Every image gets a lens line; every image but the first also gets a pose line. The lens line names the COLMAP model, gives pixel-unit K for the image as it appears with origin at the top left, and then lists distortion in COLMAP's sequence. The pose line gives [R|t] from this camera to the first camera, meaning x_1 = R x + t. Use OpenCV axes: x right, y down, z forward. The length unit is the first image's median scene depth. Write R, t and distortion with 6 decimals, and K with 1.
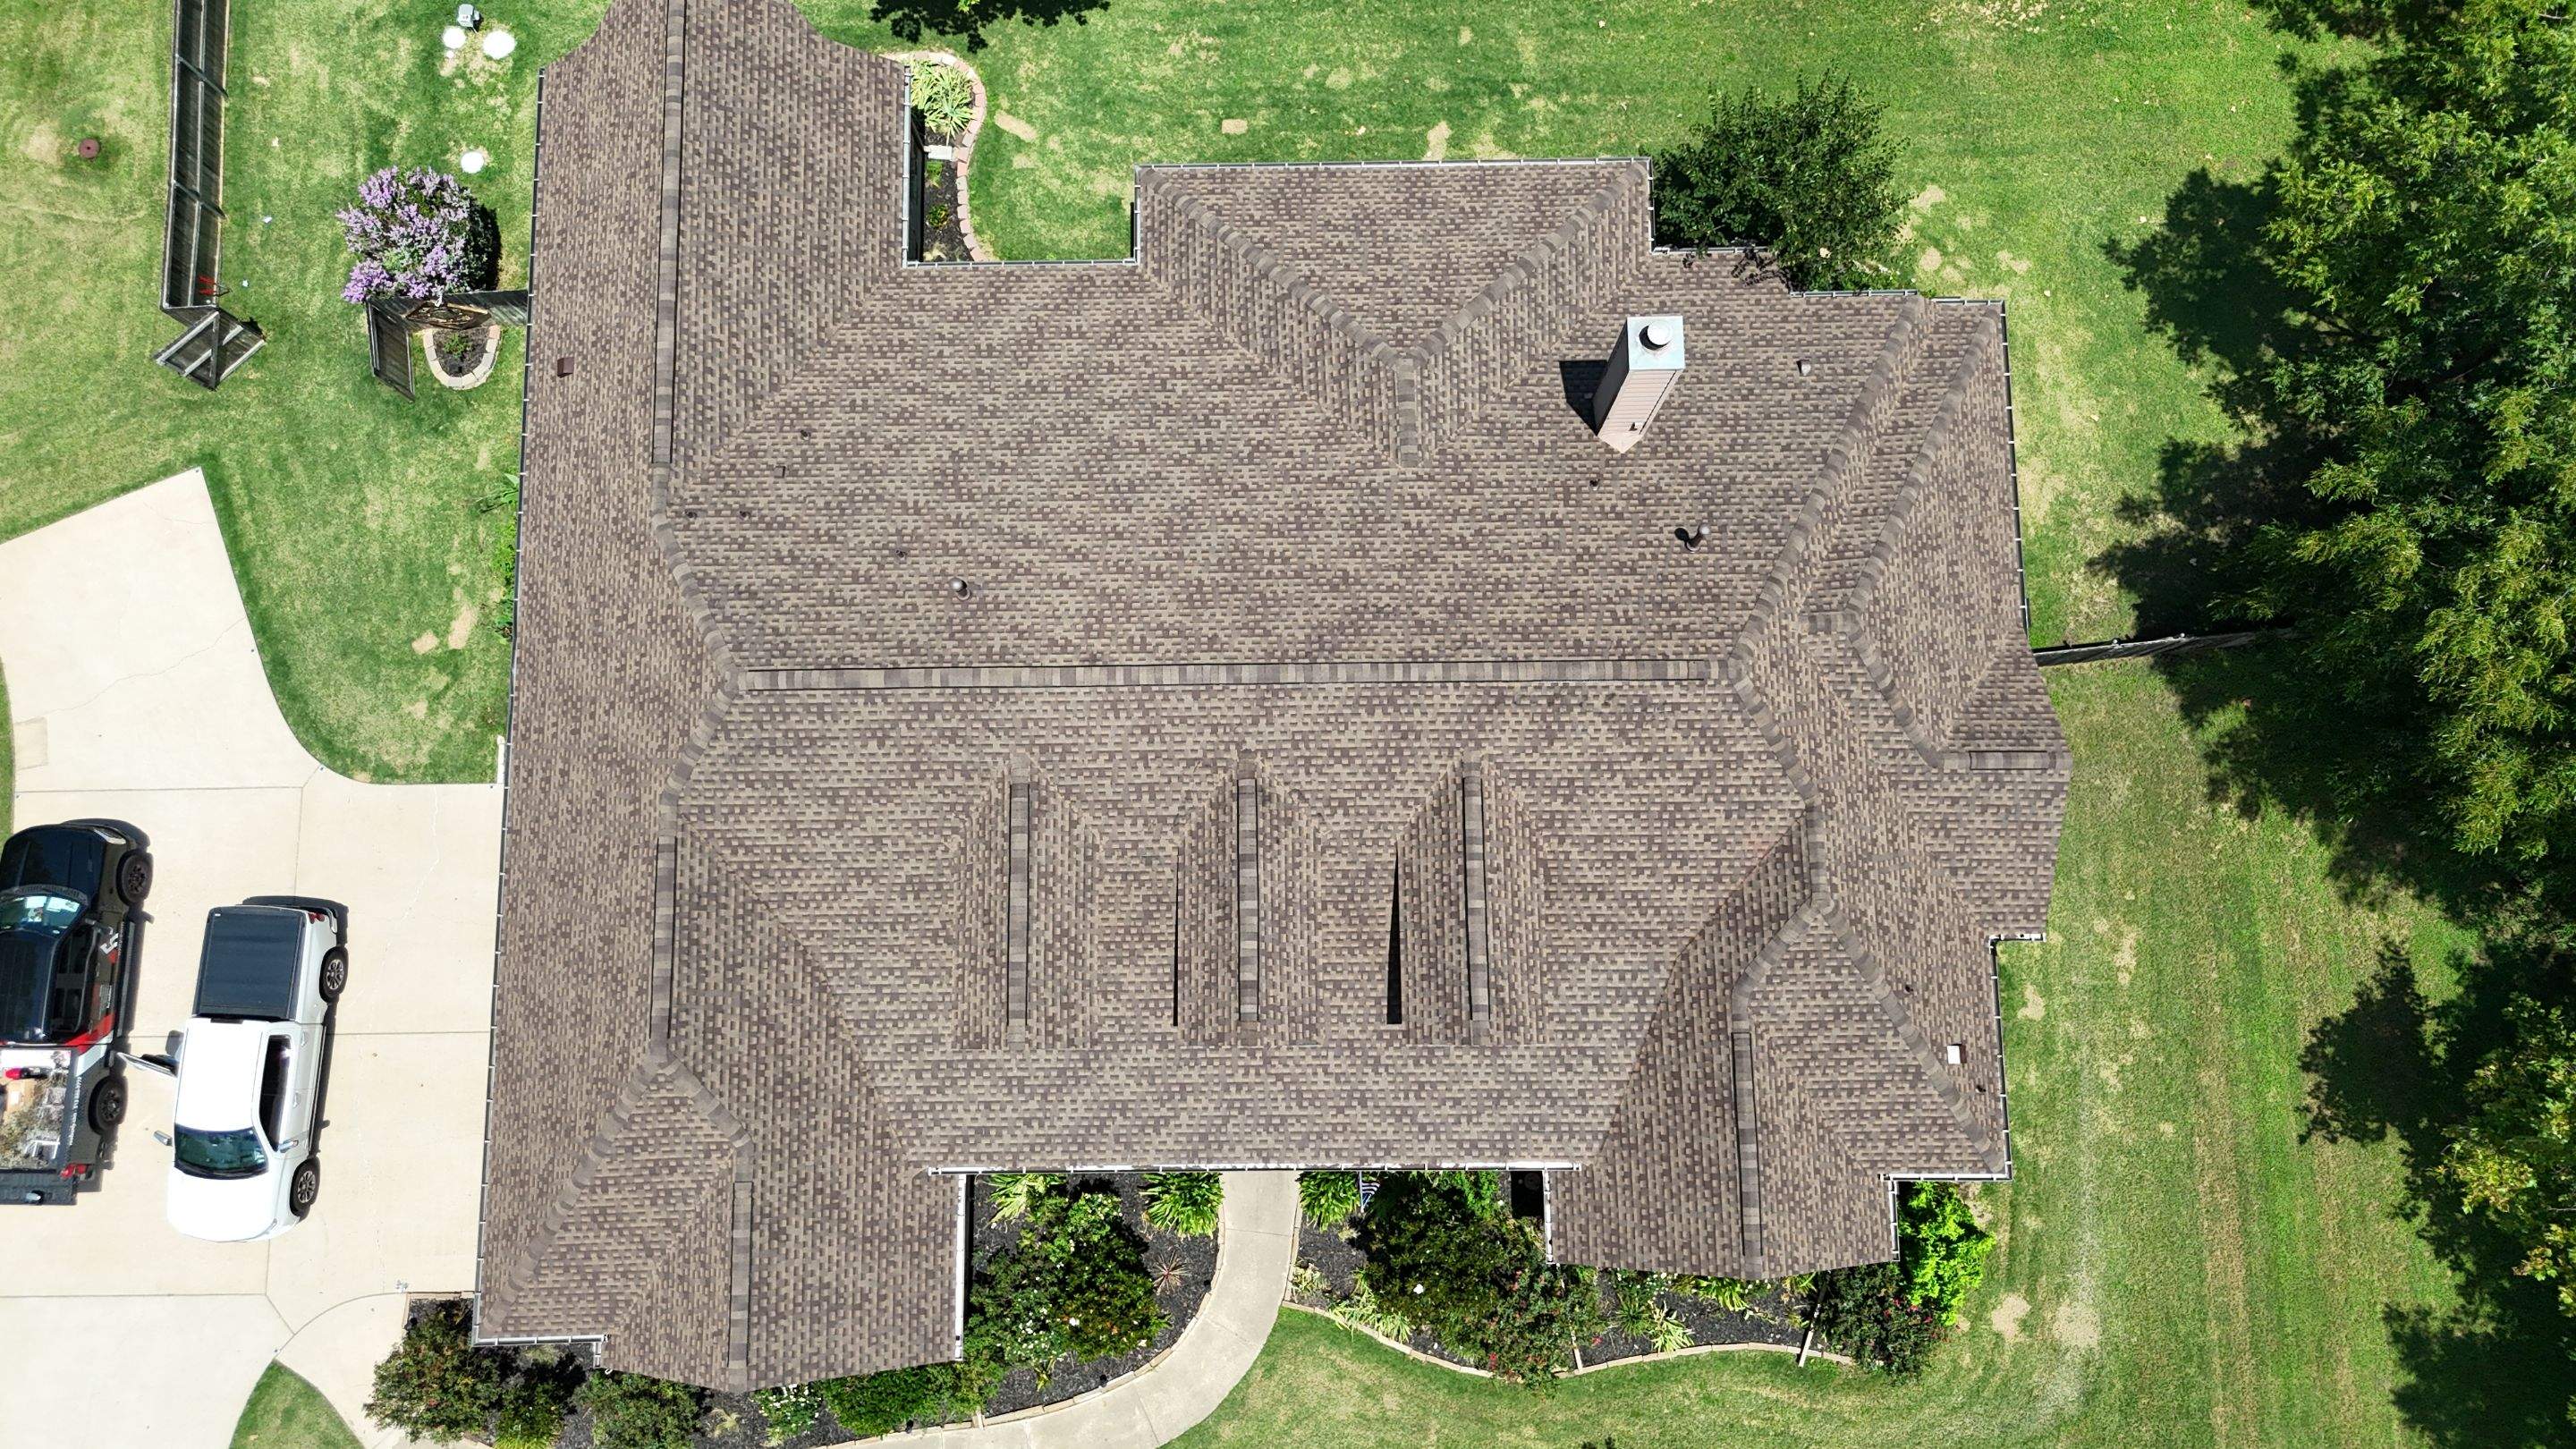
lens RADIAL K [[1905.1, 0, 1287.0], [0, 1905.1, 720.1], [0, 0, 1]] dist [0.064886, -0.062284]
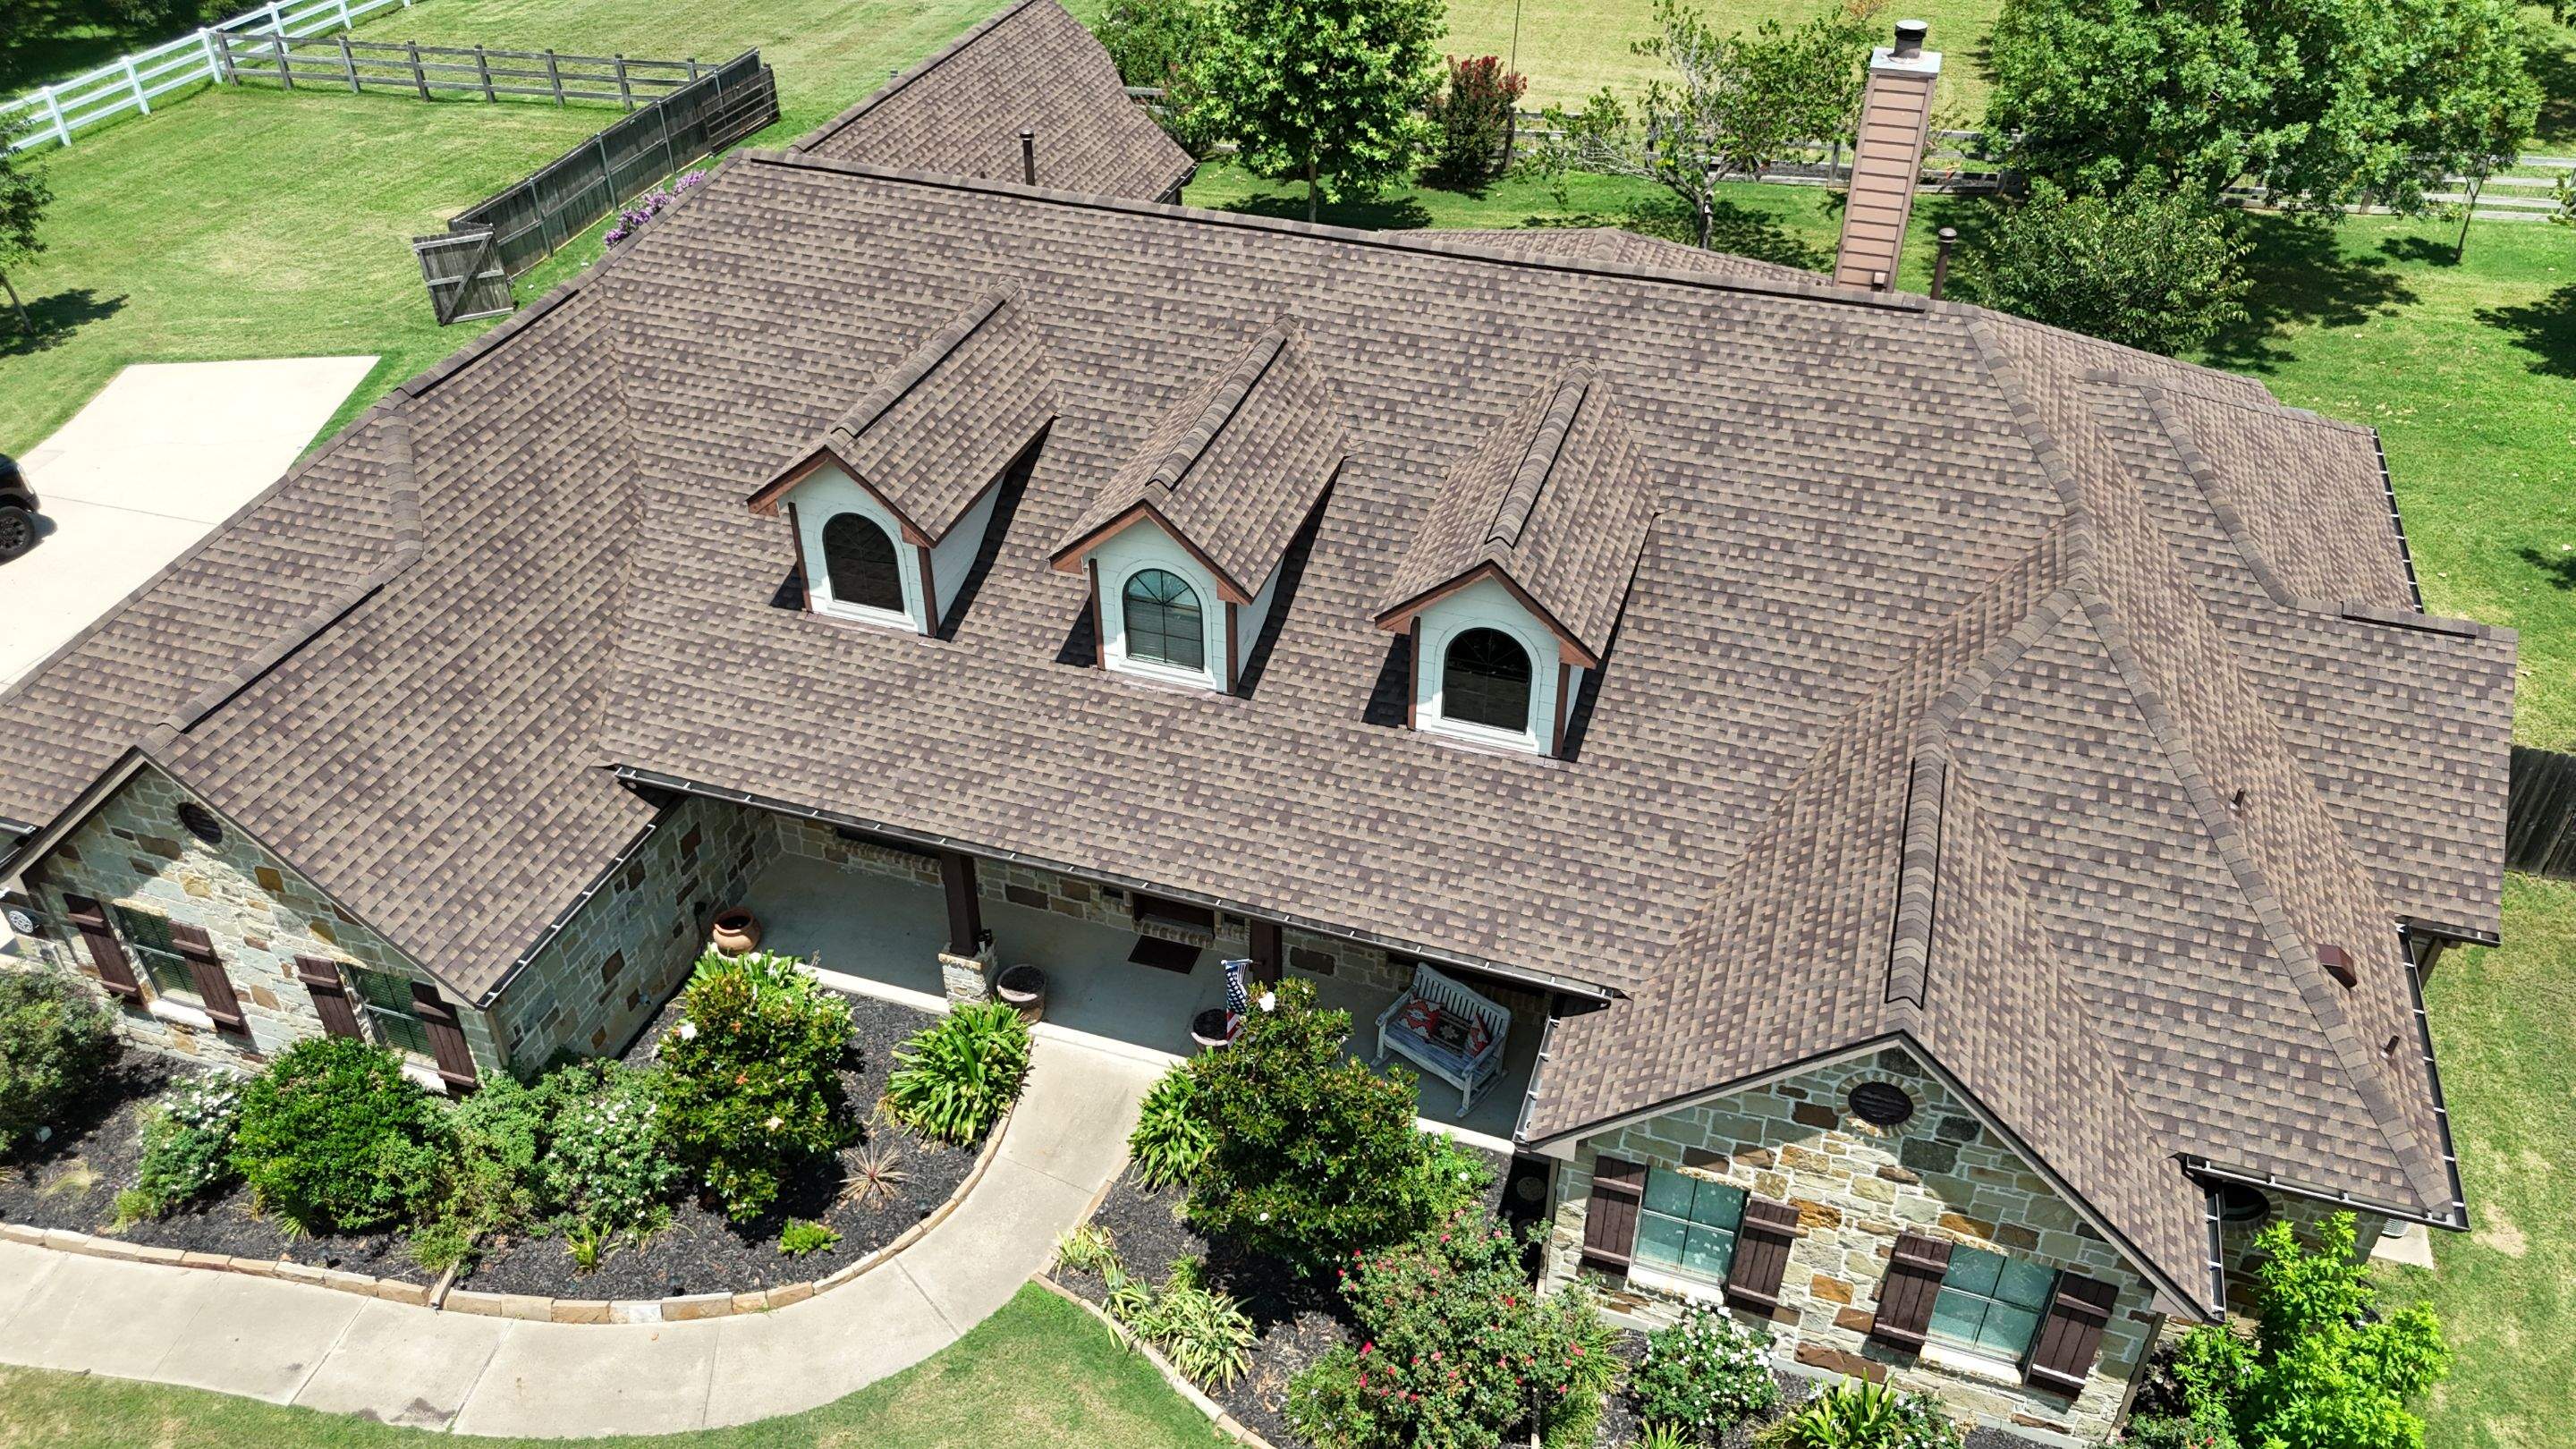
lens RADIAL K [[1905.1, 0, 1289.5], [0, 1905.1, 730.9], [0, 0, 1]] dist [0.064886, -0.062284]
pose [[0.945549, 0.201241, -0.255810, 0.194433], [-0.322949, 0.677889, -0.660432, 0.592239], [0.040505, 0.707084, 0.705968, 0.552841]]
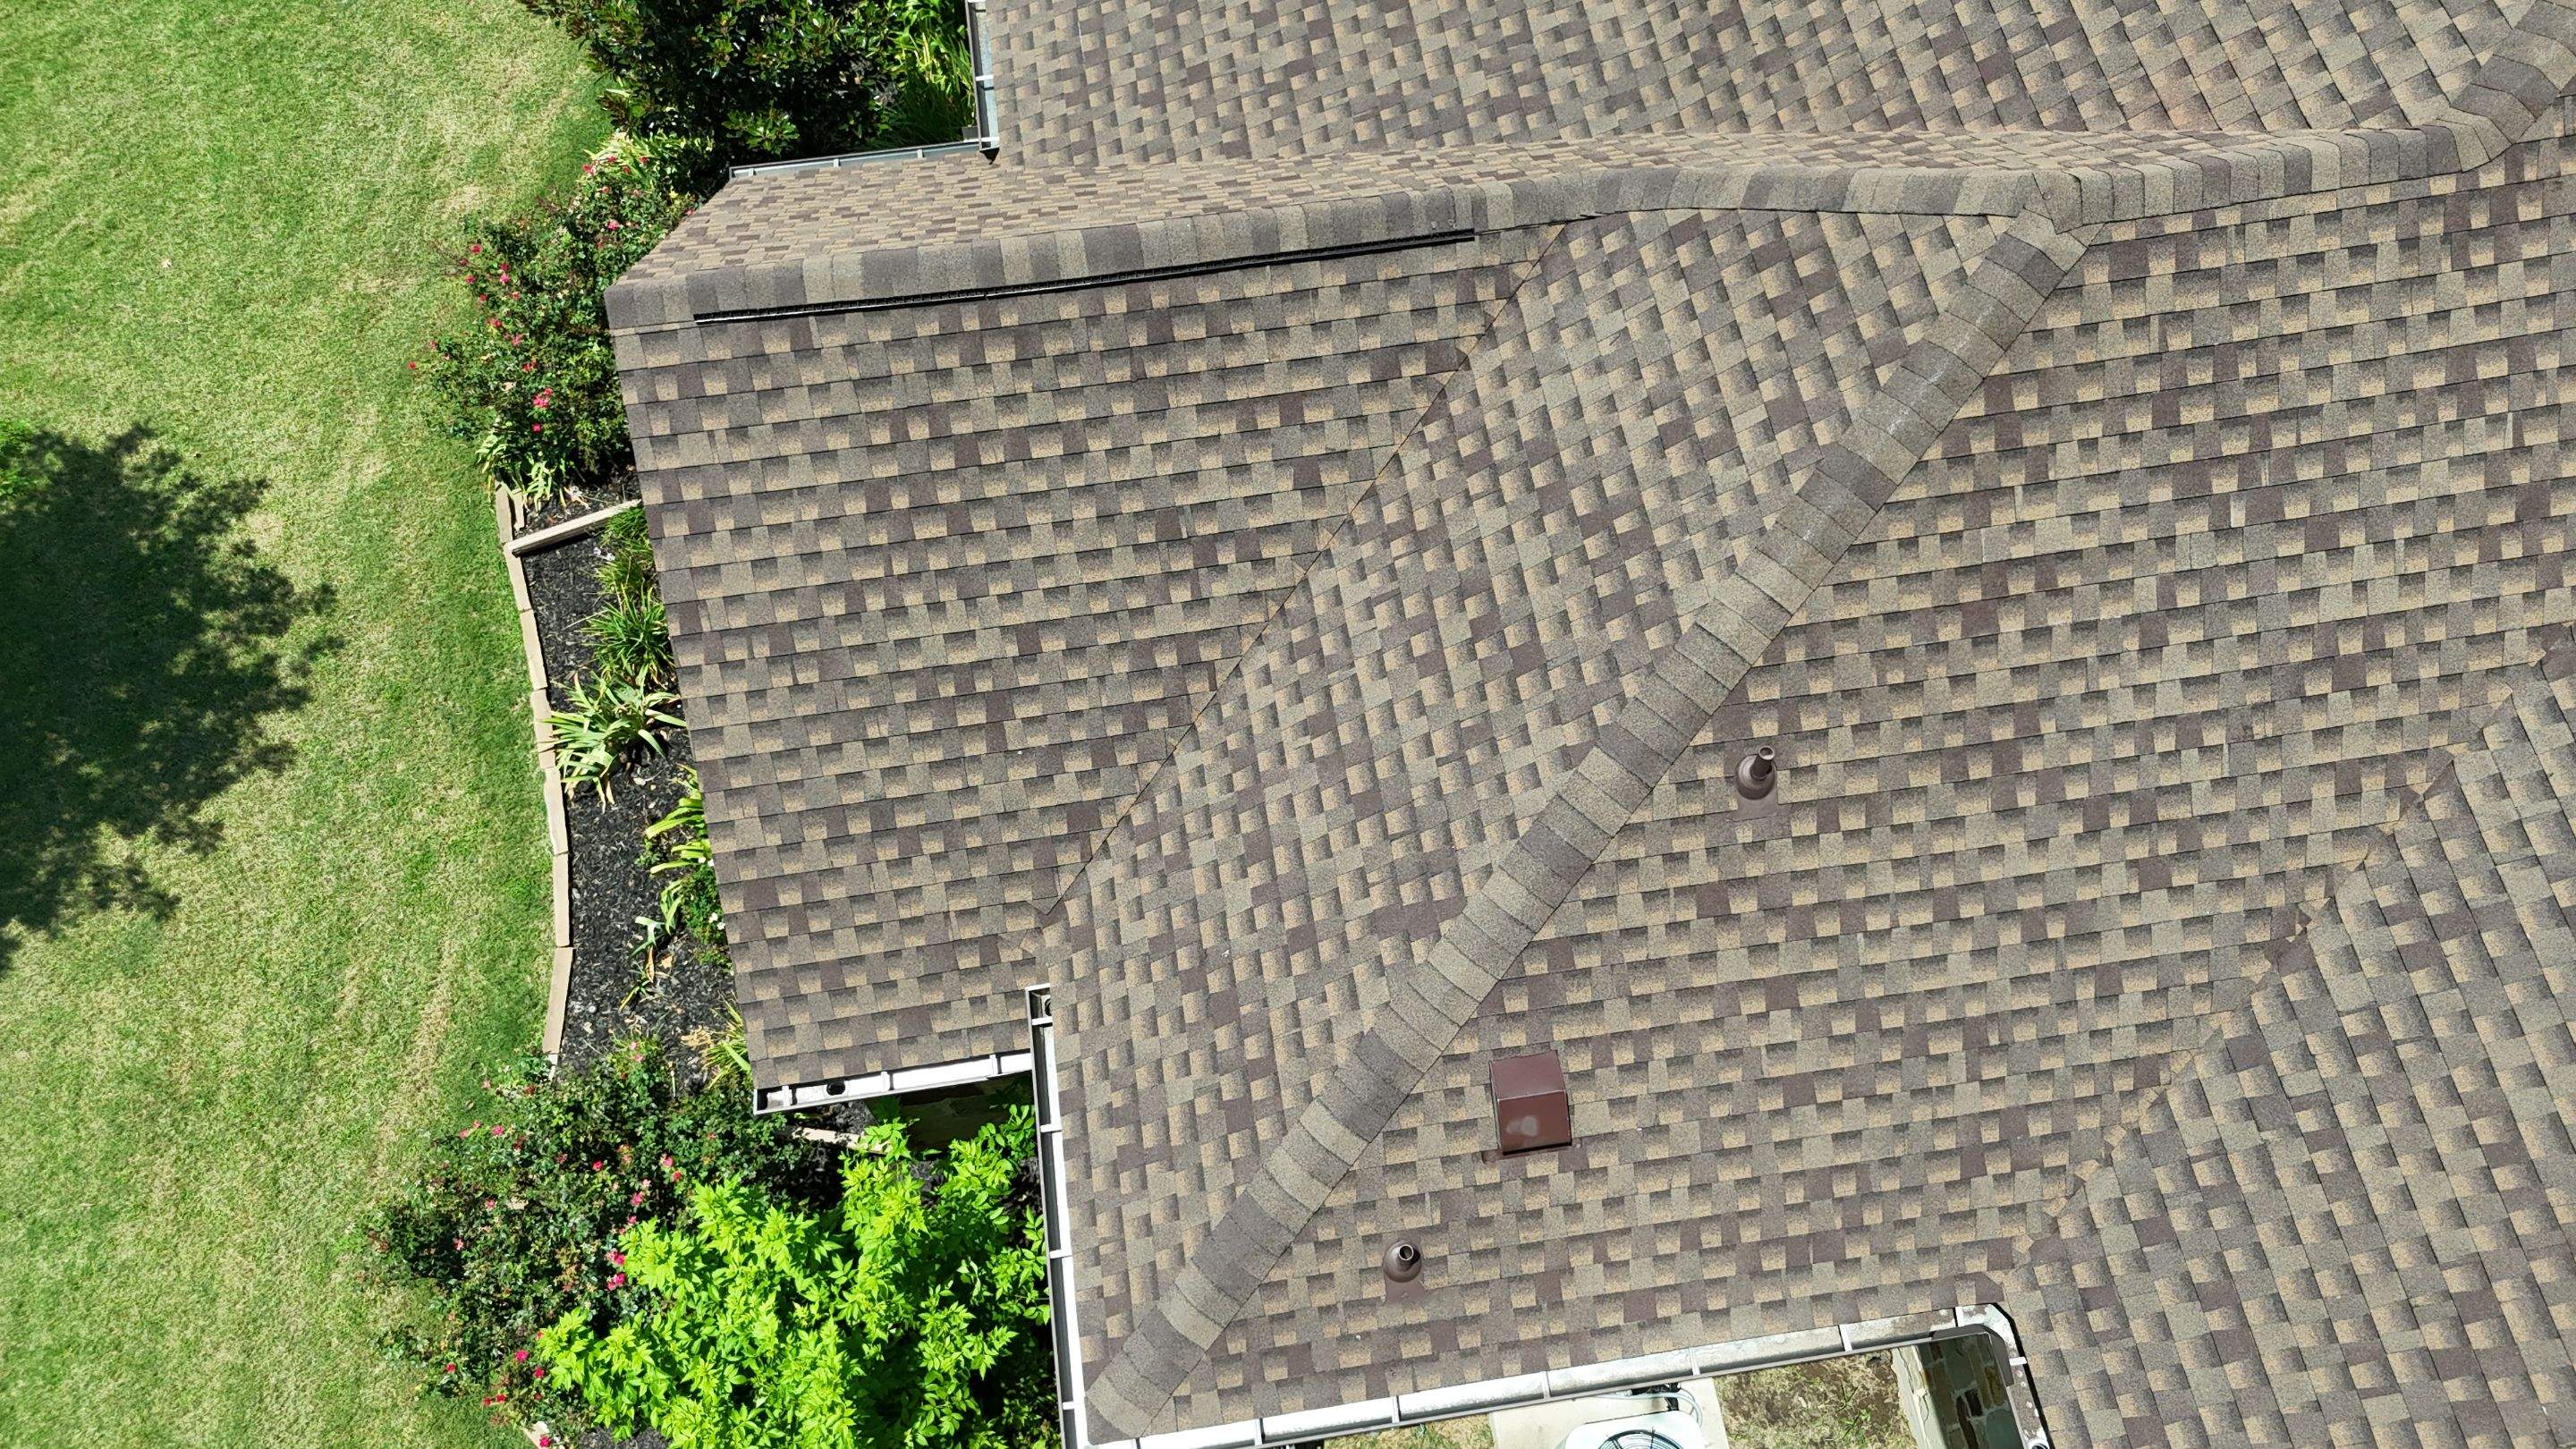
lens RADIAL K [[1905.1, 0, 1287.8], [0, 1905.1, 722.4], [0, 0, 1]] dist [0.064886, -0.062284]
pose [[0.138523, 0.886211, -0.442088, 0.411923], [-0.978425, 0.191554, 0.077411, 0.176784], [0.153286, 0.421826, 0.893625, 0.754152]]
